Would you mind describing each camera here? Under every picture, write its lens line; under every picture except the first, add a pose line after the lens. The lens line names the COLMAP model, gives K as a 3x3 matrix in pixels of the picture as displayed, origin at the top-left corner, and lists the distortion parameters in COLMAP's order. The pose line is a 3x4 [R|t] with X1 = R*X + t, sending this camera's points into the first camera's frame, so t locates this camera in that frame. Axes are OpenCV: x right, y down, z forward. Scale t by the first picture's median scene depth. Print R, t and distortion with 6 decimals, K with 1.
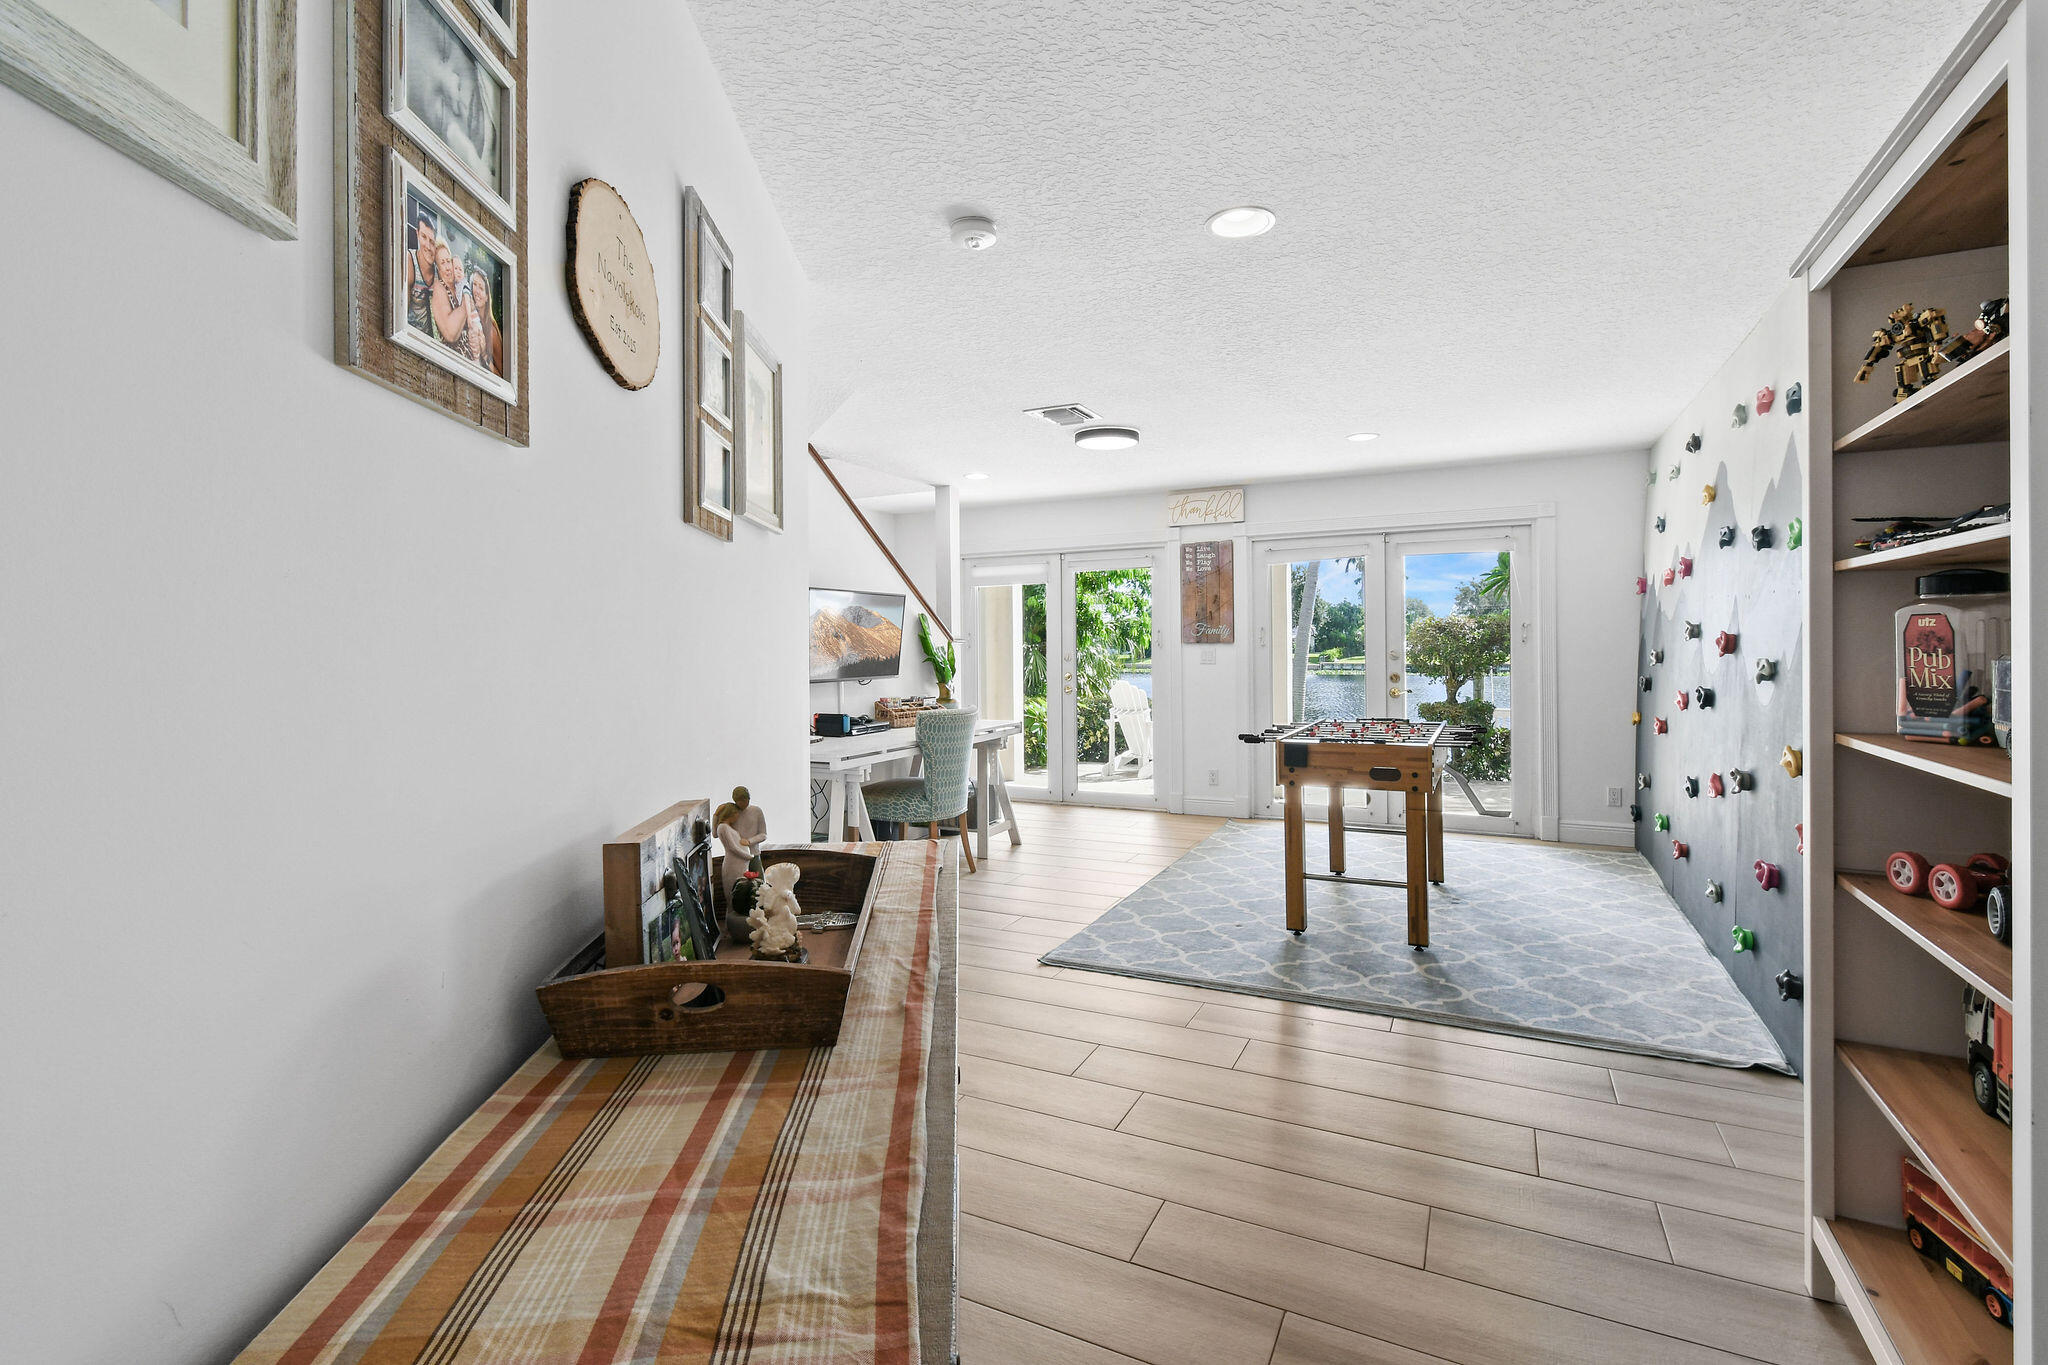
lens RADIAL K [[922.2, 0, 1039.0], [0, 922.2, 629.7], [0, 0, 1]] dist [0.008496, -0.004470]
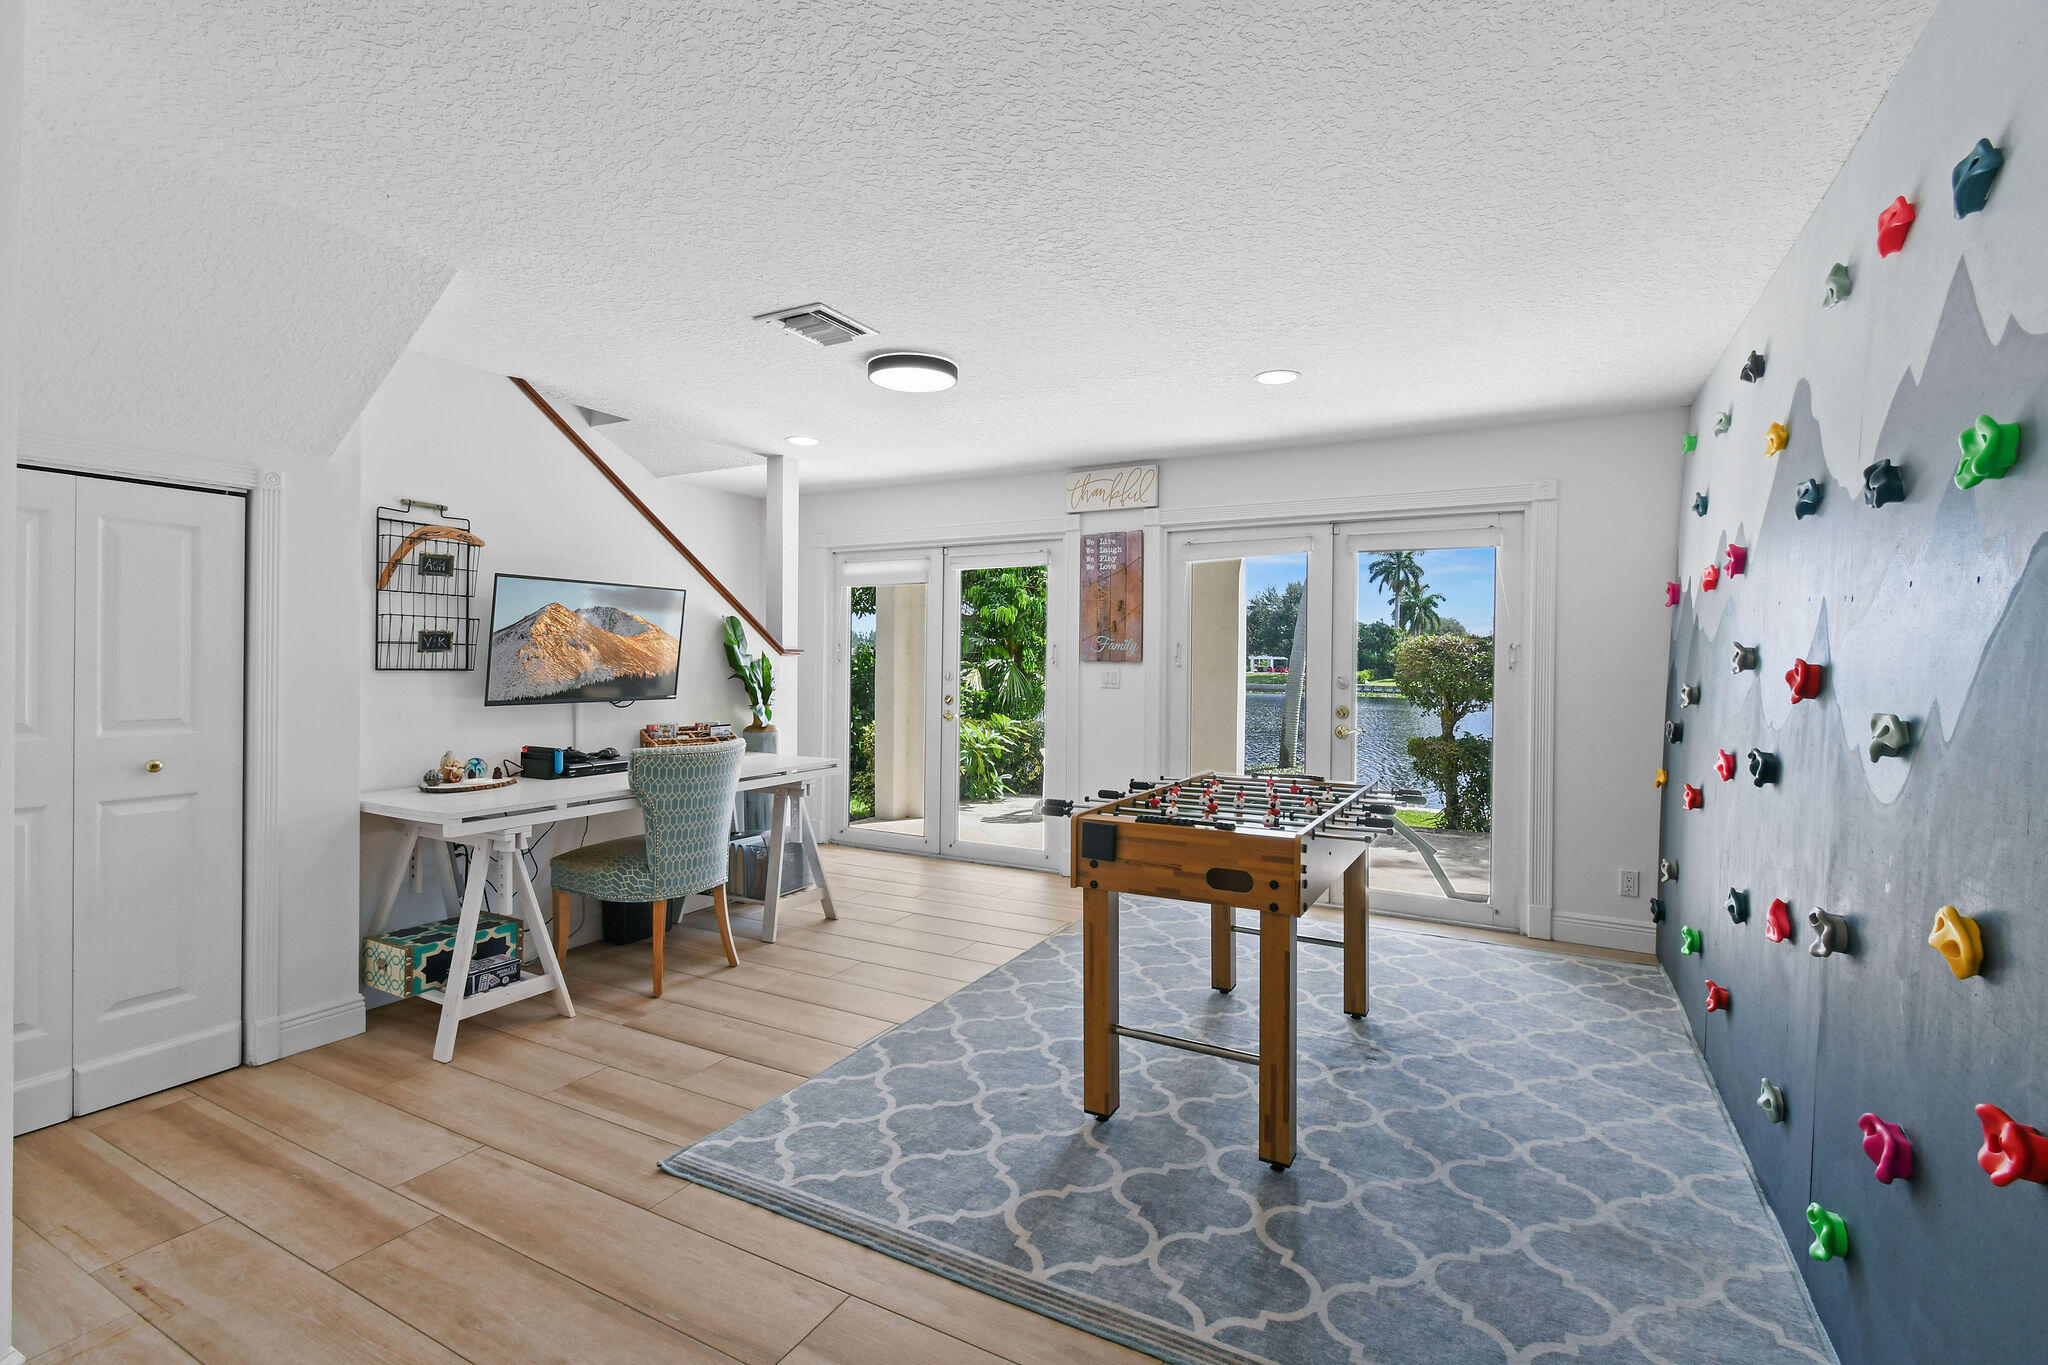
lens RADIAL K [[922.2, 0, 1042.1], [0, 922.2, 648.5], [0, 0, 1]] dist [0.008496, -0.004470]
pose [[0.999240, 0.020551, -0.033109, 0.222553], [-0.020412, 0.999781, 0.004534, 0.001518], [0.033195, -0.003855, 0.999441, 0.317060]]
